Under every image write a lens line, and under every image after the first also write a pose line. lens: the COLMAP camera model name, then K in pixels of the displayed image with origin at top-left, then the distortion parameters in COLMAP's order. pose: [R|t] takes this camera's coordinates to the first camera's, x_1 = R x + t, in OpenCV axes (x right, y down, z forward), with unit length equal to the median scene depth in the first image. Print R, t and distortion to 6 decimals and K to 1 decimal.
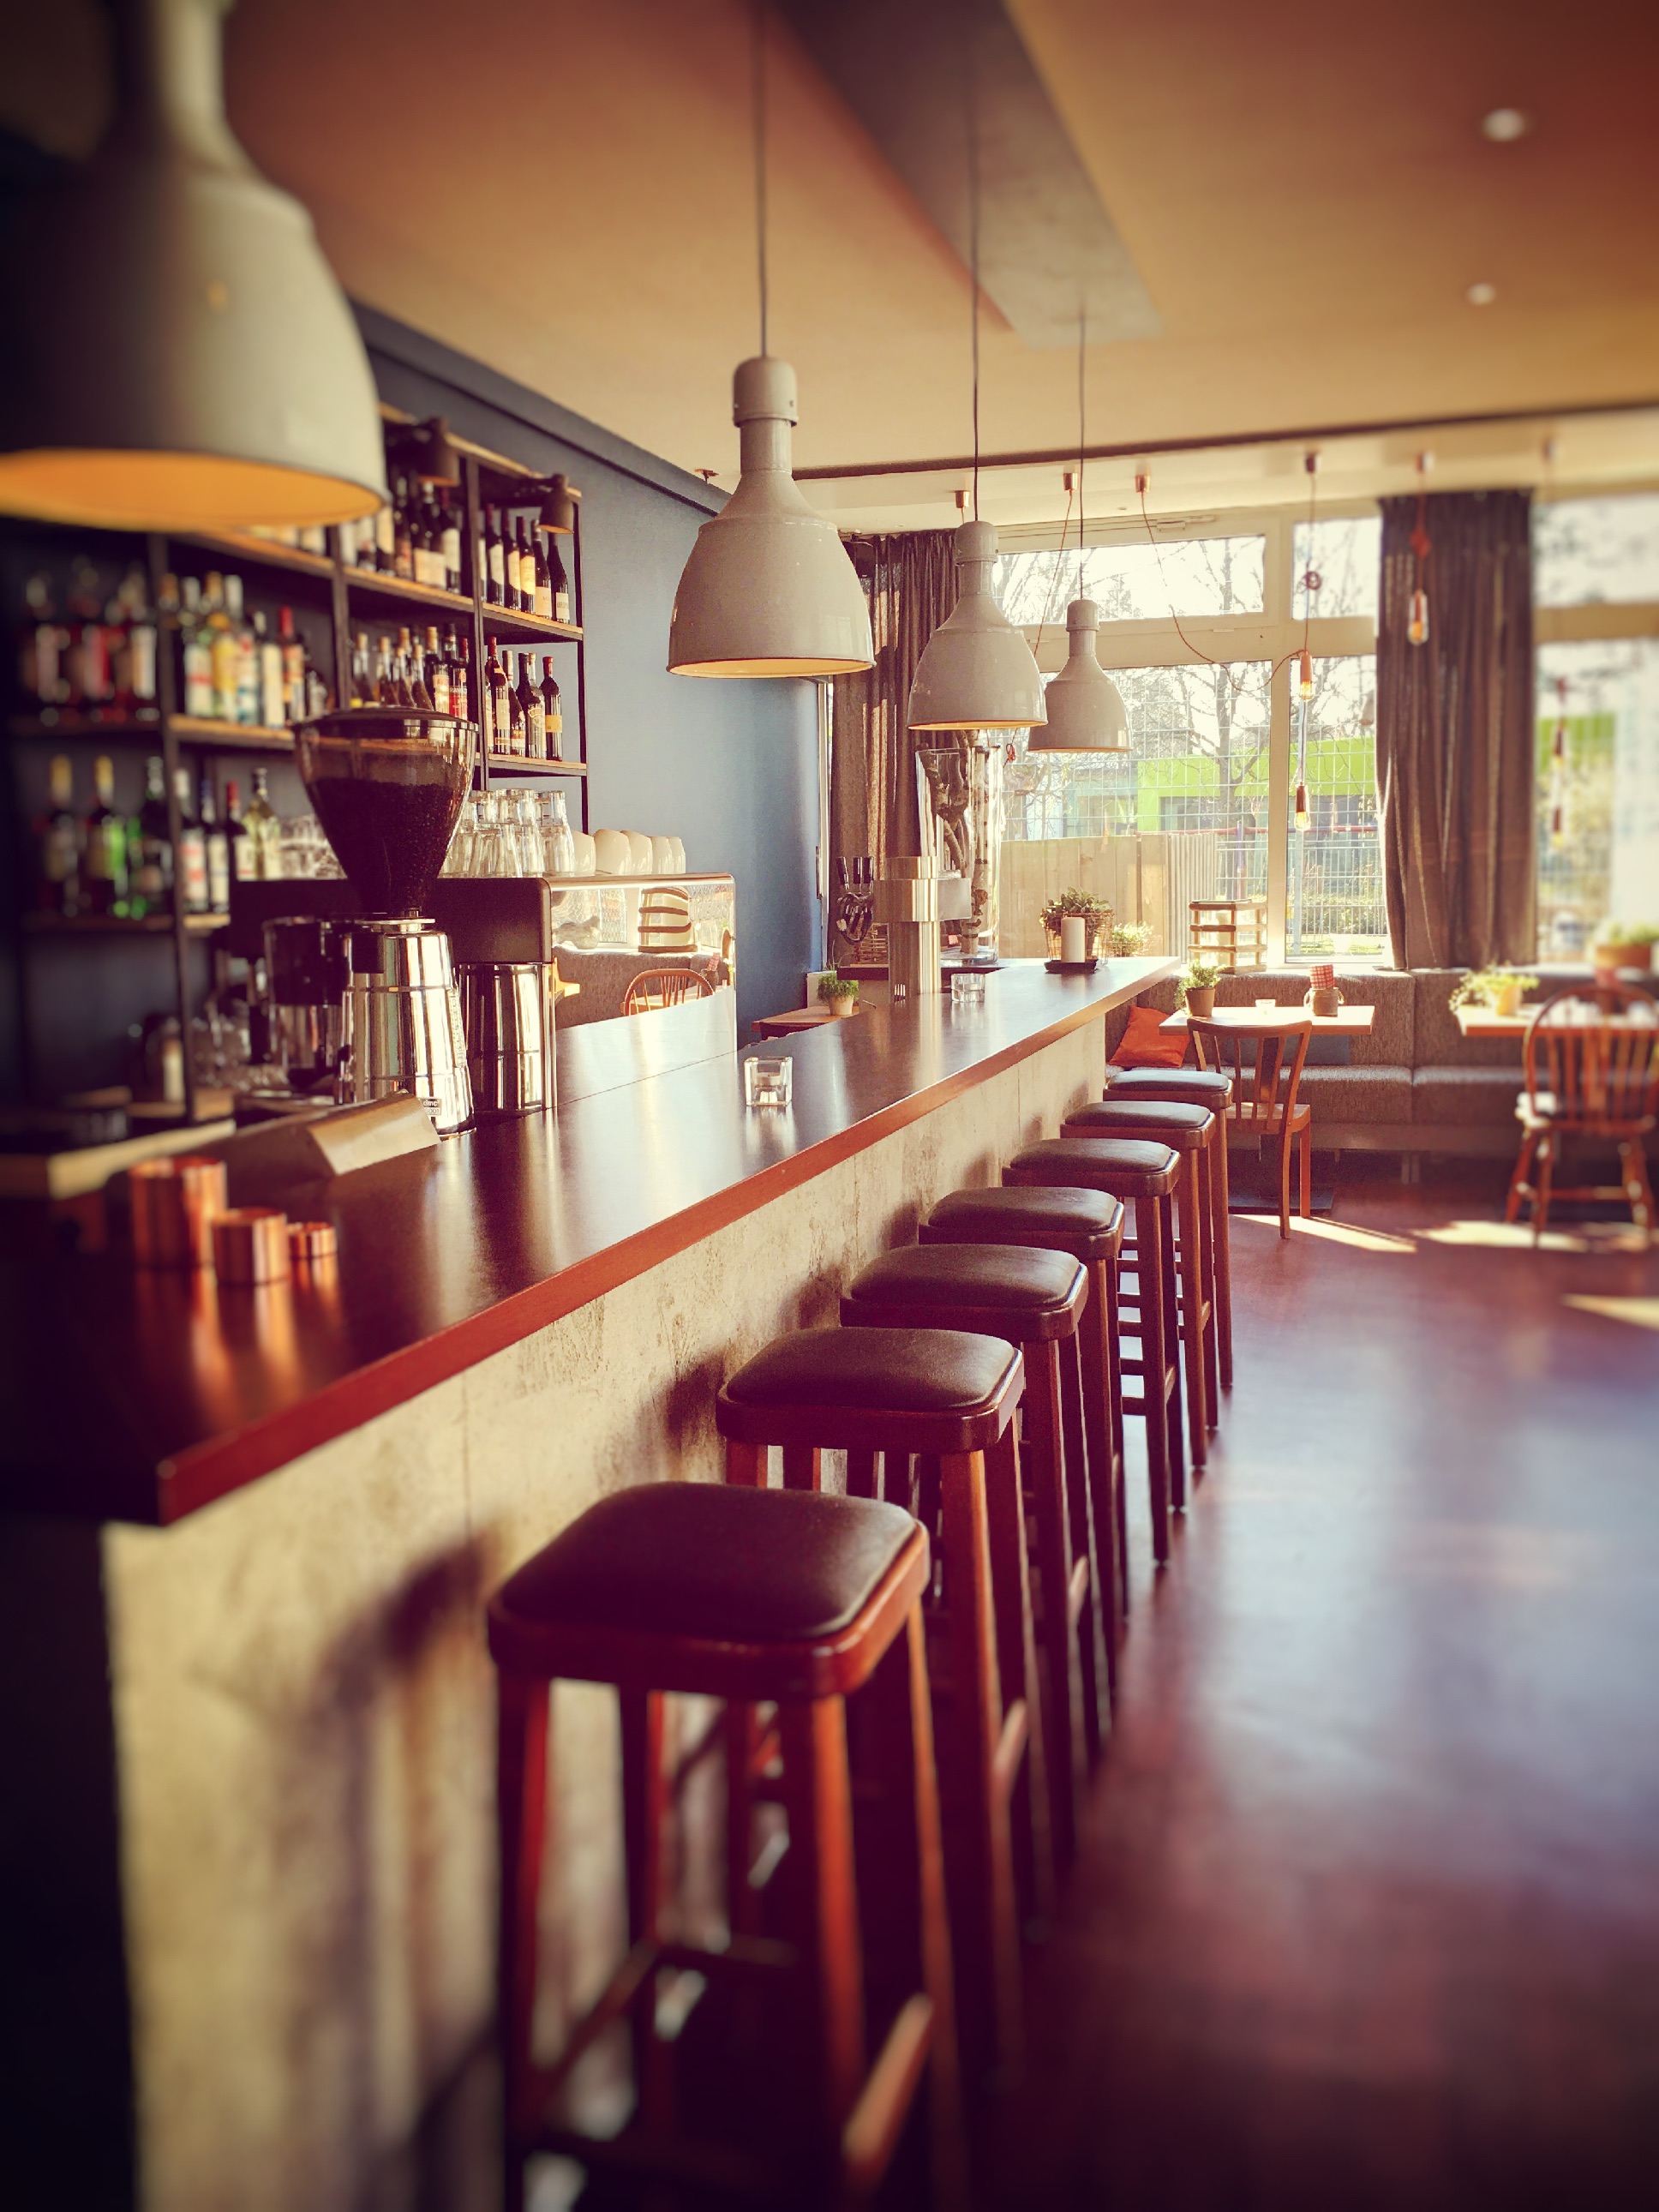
lens RADIAL K [[1906.5, 0, 832.8], [0, 1906.5, 1105.2], [0, 0, 1]] dist [0.056555, 0.006857]
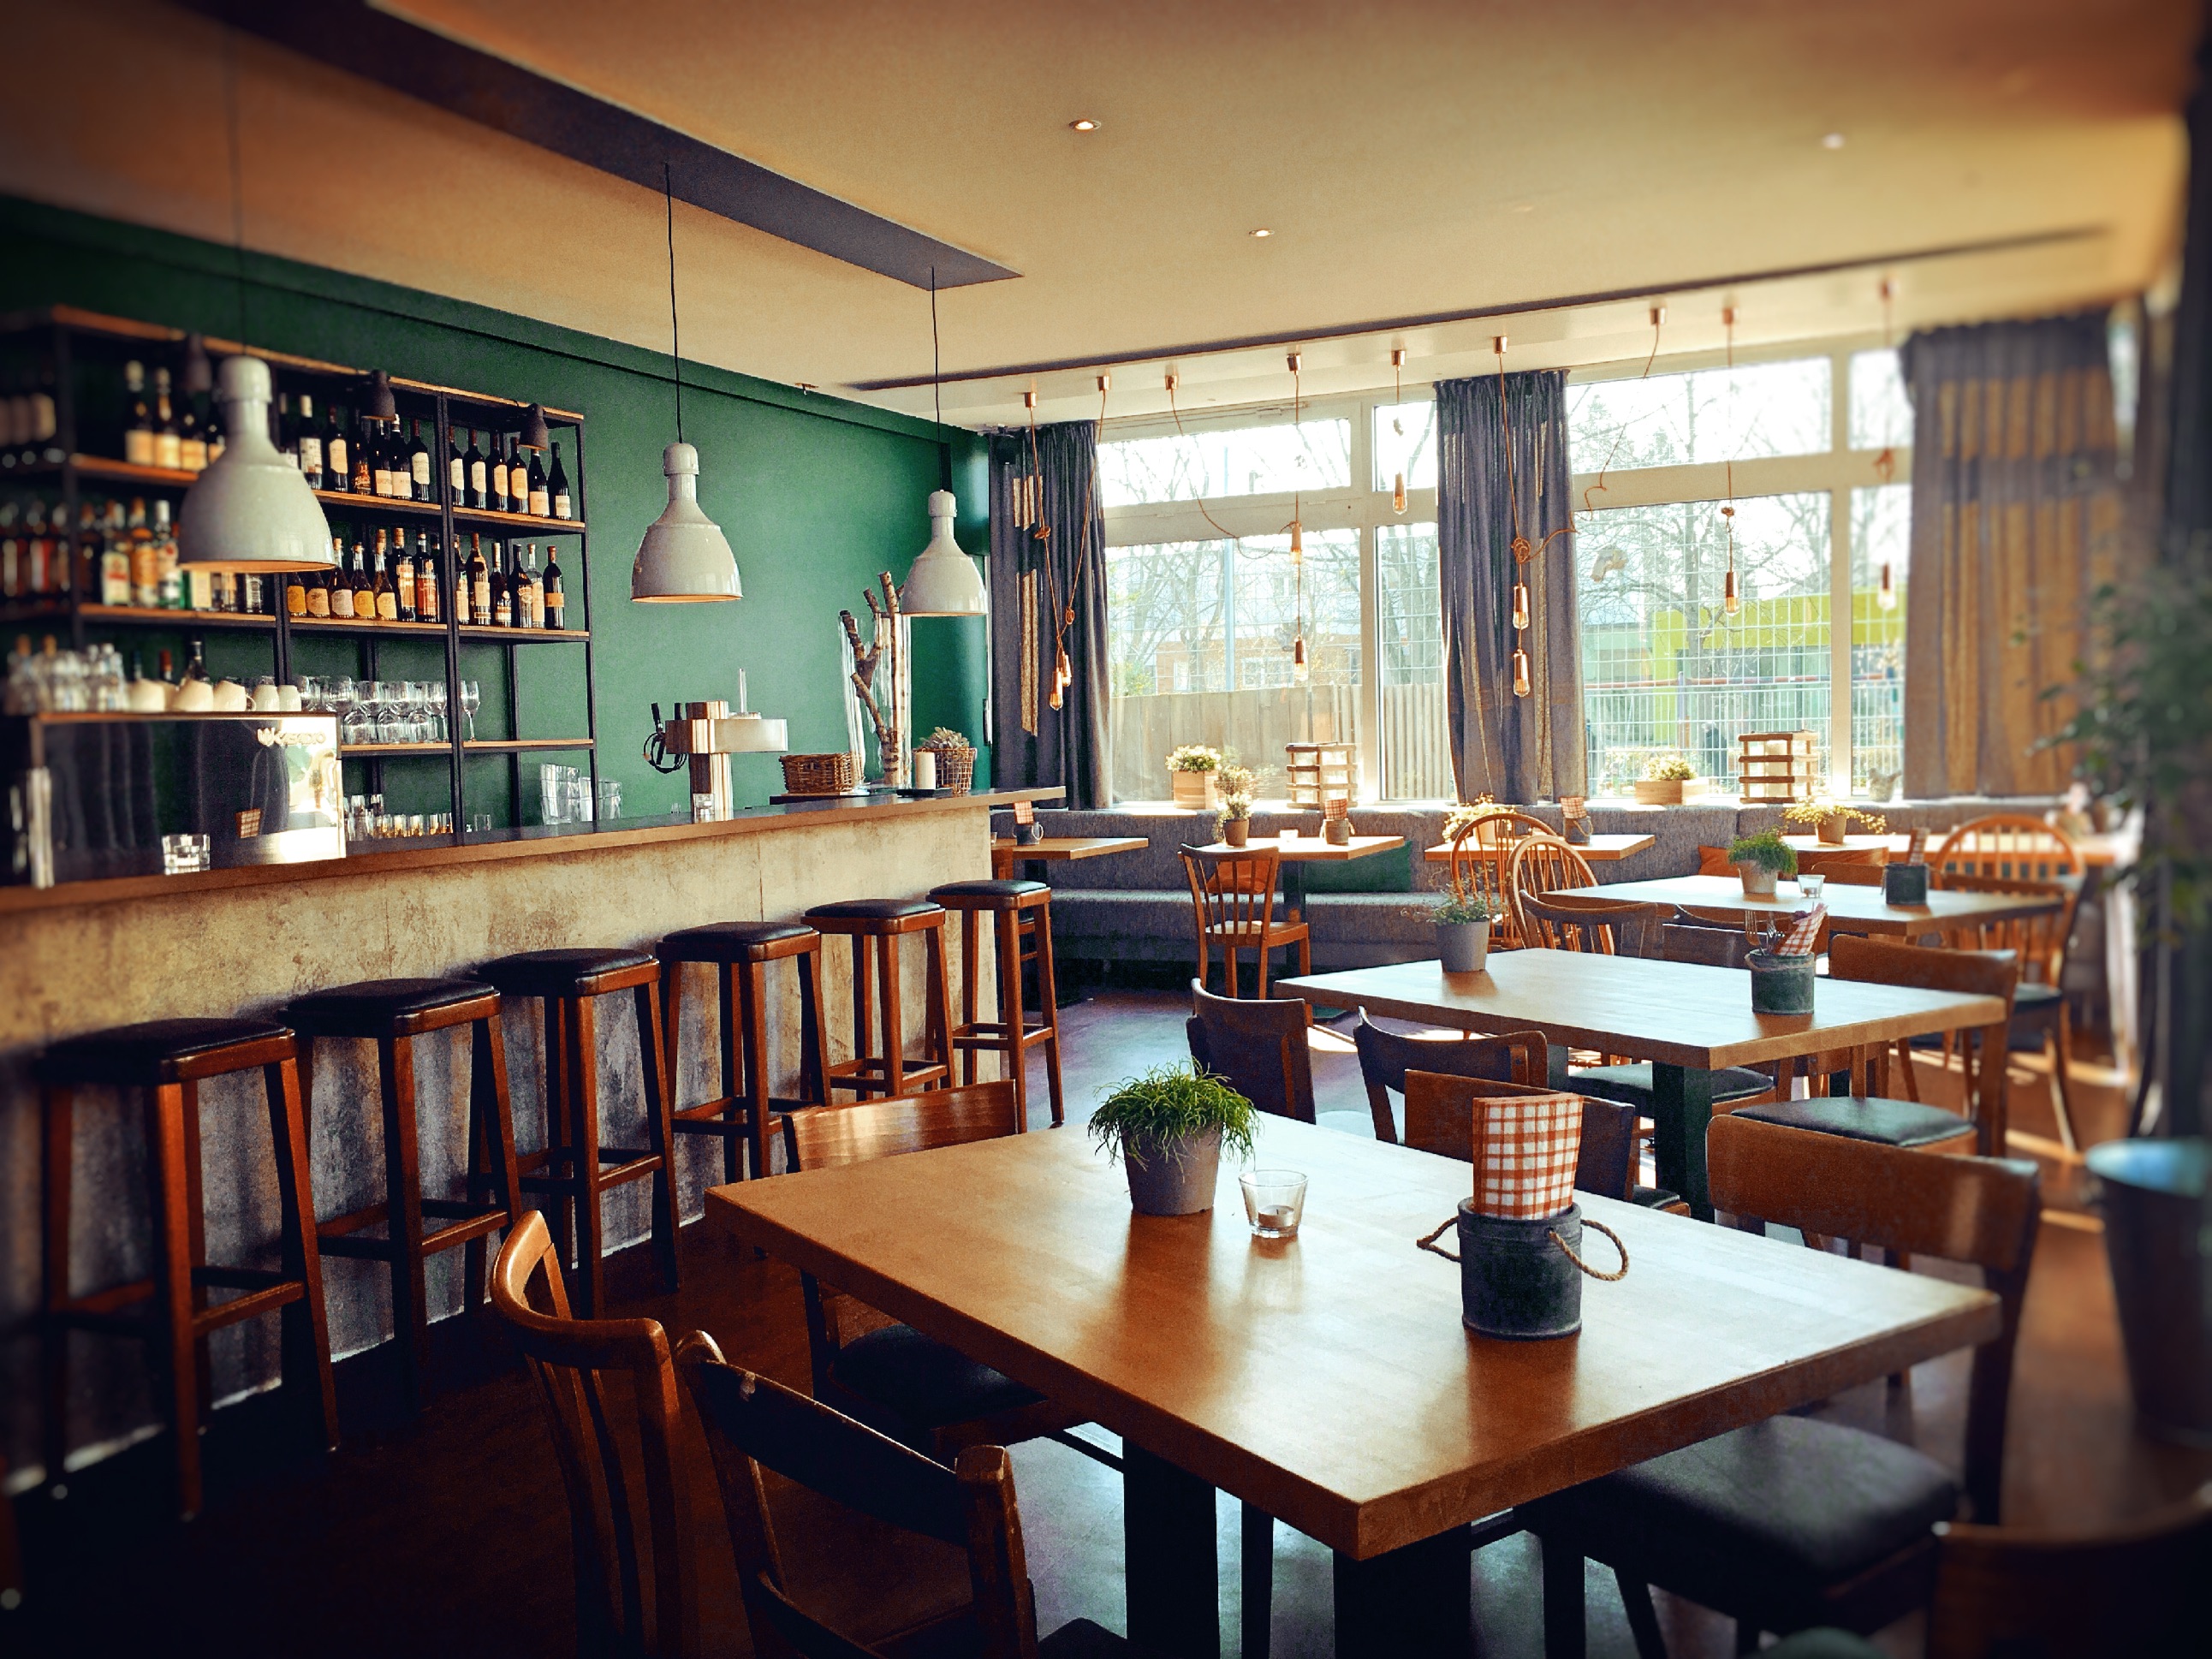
lens RADIAL K [[1906.6, 0, 1100.0], [0, 1906.6, 820.2], [0, 0, 1]] dist [0.056555, 0.006857]
pose [[0.987292, -0.001935, -0.158906, 0.456061], [-0.009927, 0.997222, -0.073818, 0.033285], [0.158607, 0.074458, 0.984530, -0.168321]]
